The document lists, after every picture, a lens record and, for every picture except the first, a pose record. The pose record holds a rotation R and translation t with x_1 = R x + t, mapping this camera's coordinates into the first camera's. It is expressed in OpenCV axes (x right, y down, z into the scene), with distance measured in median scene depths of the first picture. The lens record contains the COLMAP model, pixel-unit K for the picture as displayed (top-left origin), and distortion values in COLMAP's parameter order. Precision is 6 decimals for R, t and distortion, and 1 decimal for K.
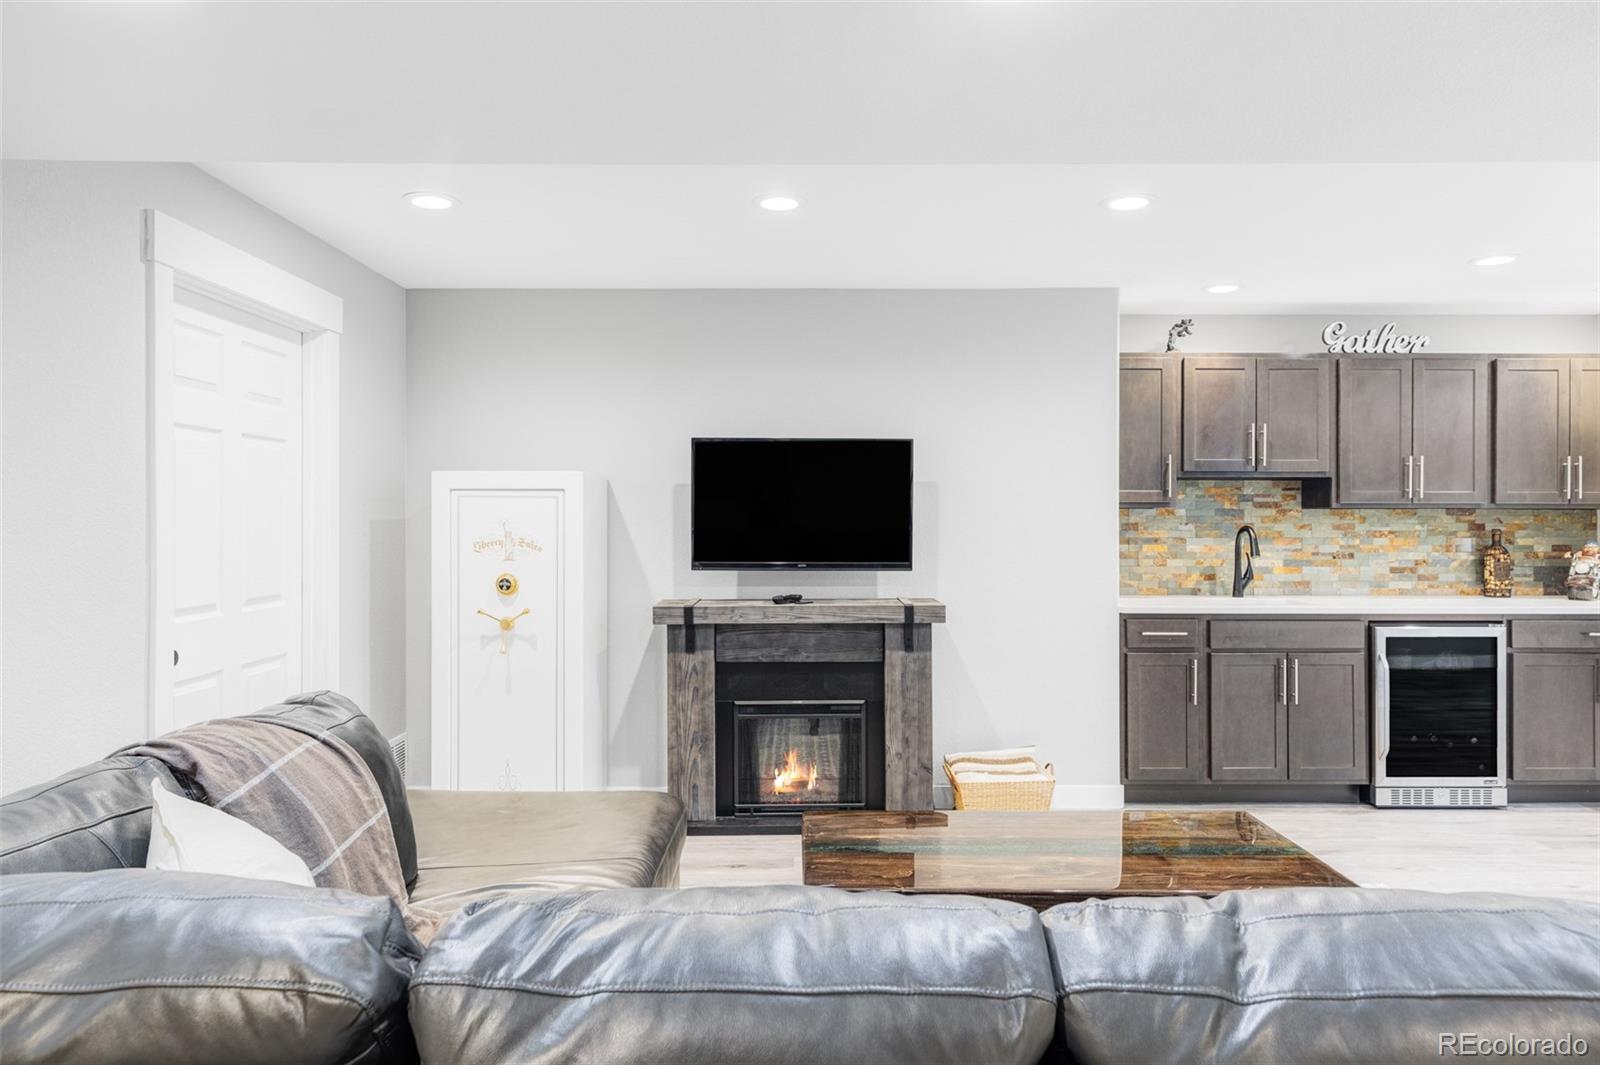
lens RADIAL K [[984.4, 0, 801.8], [0, 984.4, 511.5], [0, 0, 1]] dist [0.006549, 0.001835]
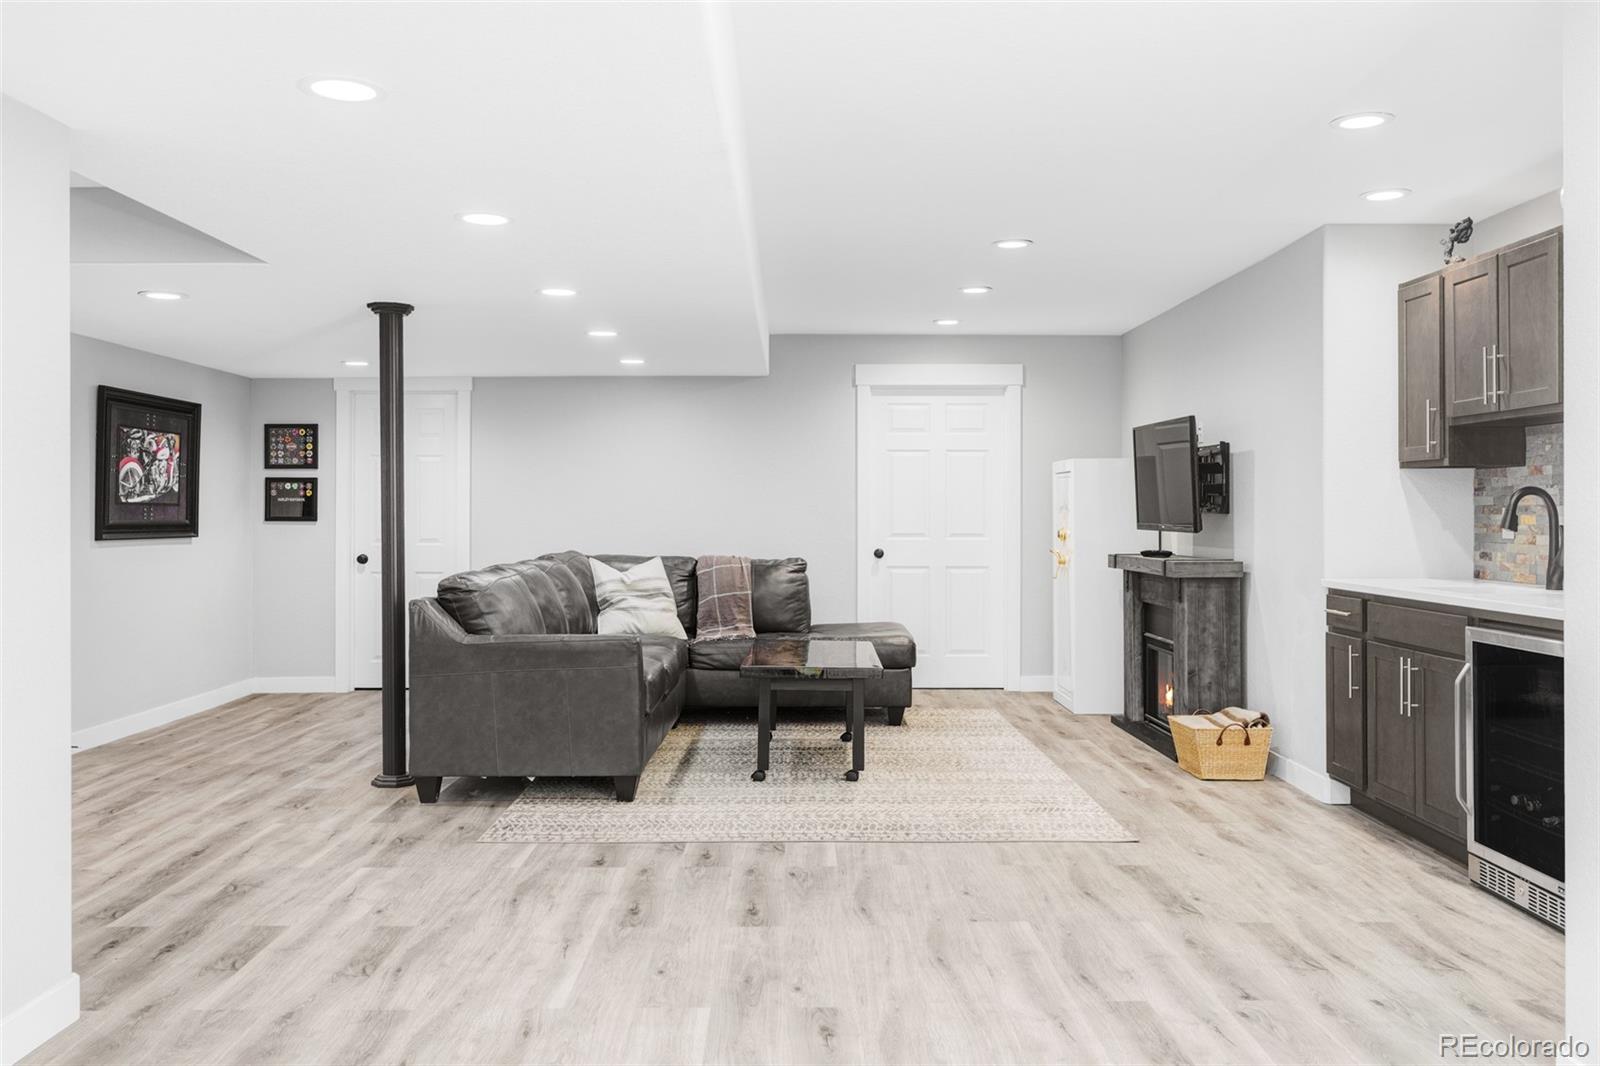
lens RADIAL K [[1266.1, 0, 796.6], [0, 1266.1, 510.8], [0, 0, 1]] dist [-0.002716, -0.001169]
pose [[0.005600, -0.001796, -0.999983, 1.387248], [0.005826, 0.999981, -0.001764, 0.031054], [0.999967, -0.005816, 0.005610, 0.479519]]
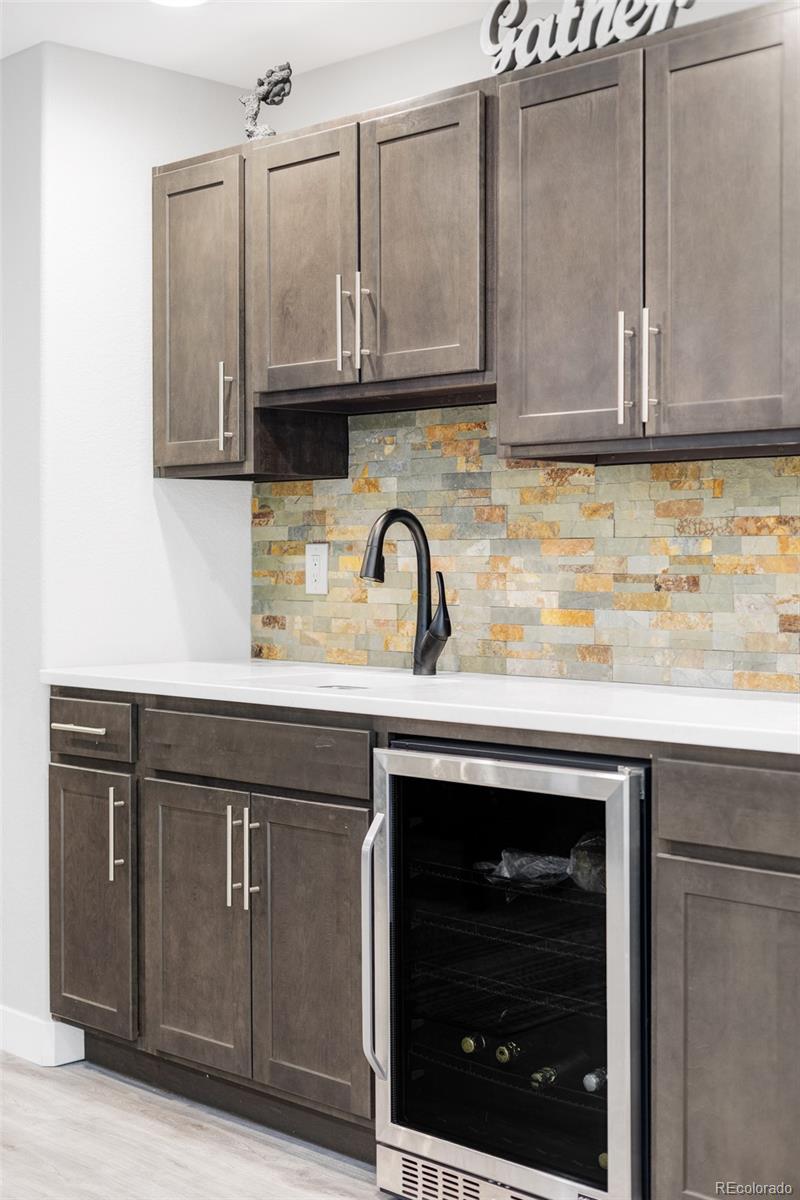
lens RADIAL K [[1710.3, 0, 400.4], [0, 1710.3, 571.4], [0, 0, 1]] dist [-0.035527, 0.038609]
pose [[0.701019, 0.004100, -0.713131, 1.012912], [0.002807, 0.999960, 0.008509, 0.036545], [0.713137, -0.007967, 0.700979, 0.482735]]
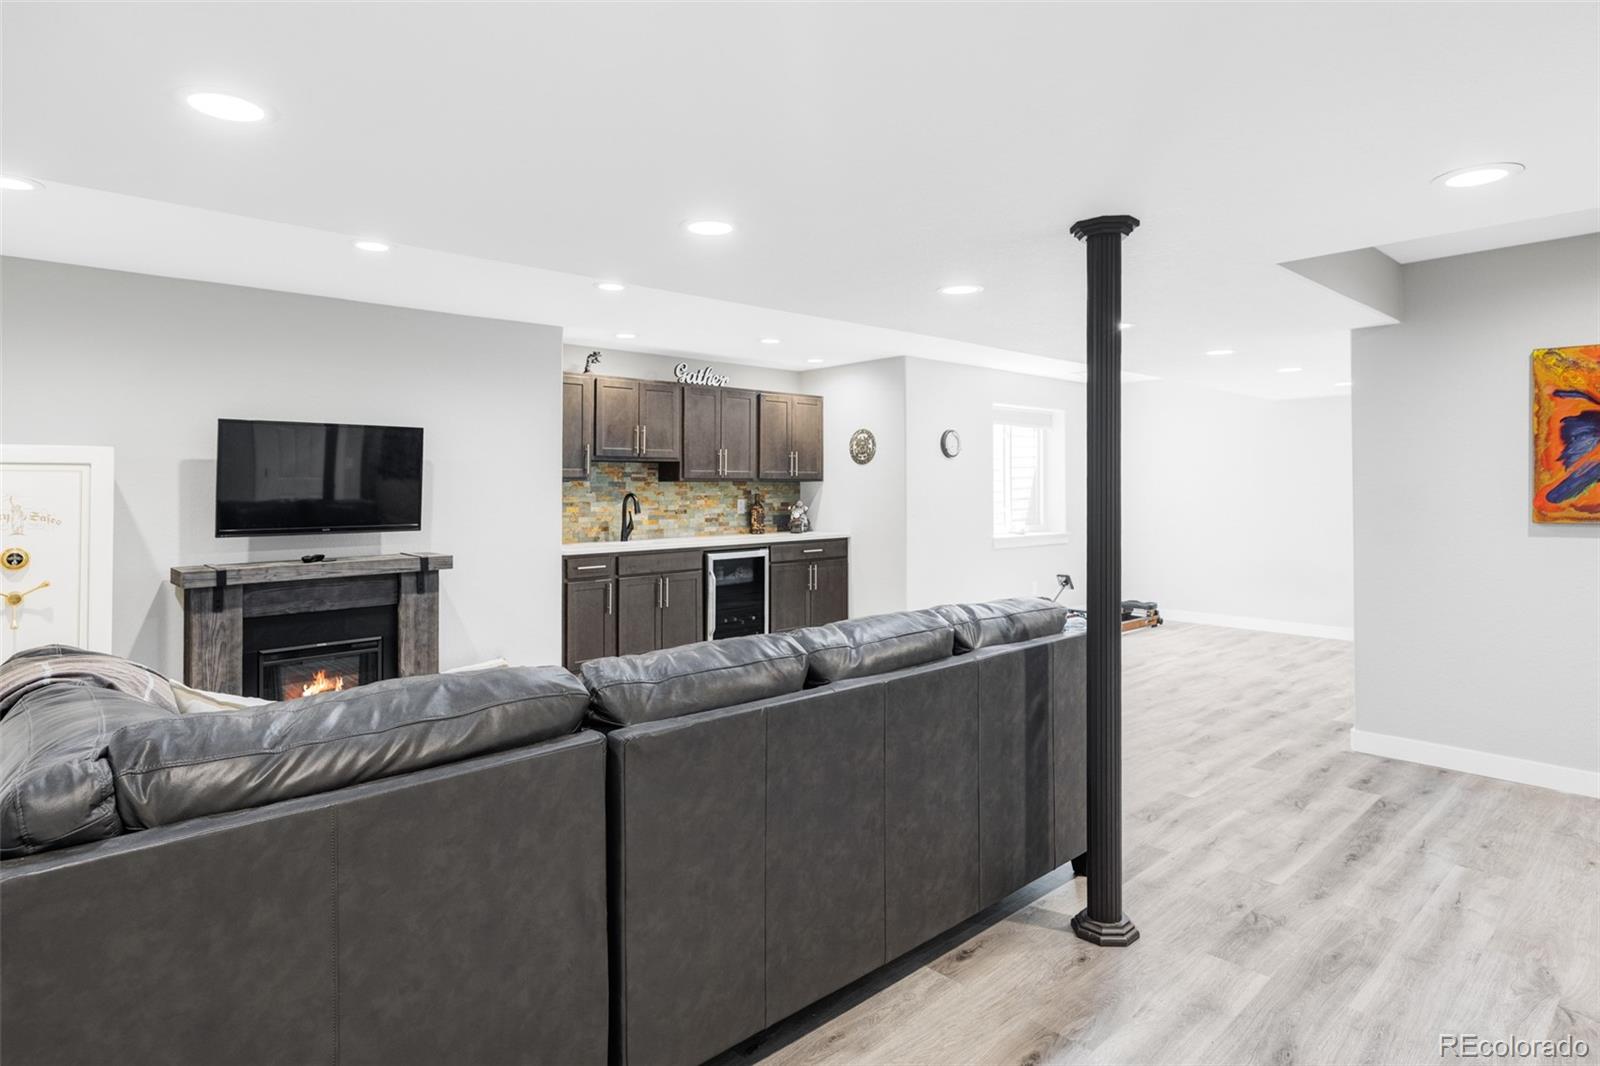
lens RADIAL K [[871.8, 0, 795.8], [0, 871.8, 477.7], [0, 0, 1]] dist [0.000146, -0.000084]
pose [[0.738668, 0.002022, 0.674066, -0.261205], [0.002427, 0.999981, -0.005658, -0.000706], [-0.674065, 0.005815, 0.738649, -0.148193]]
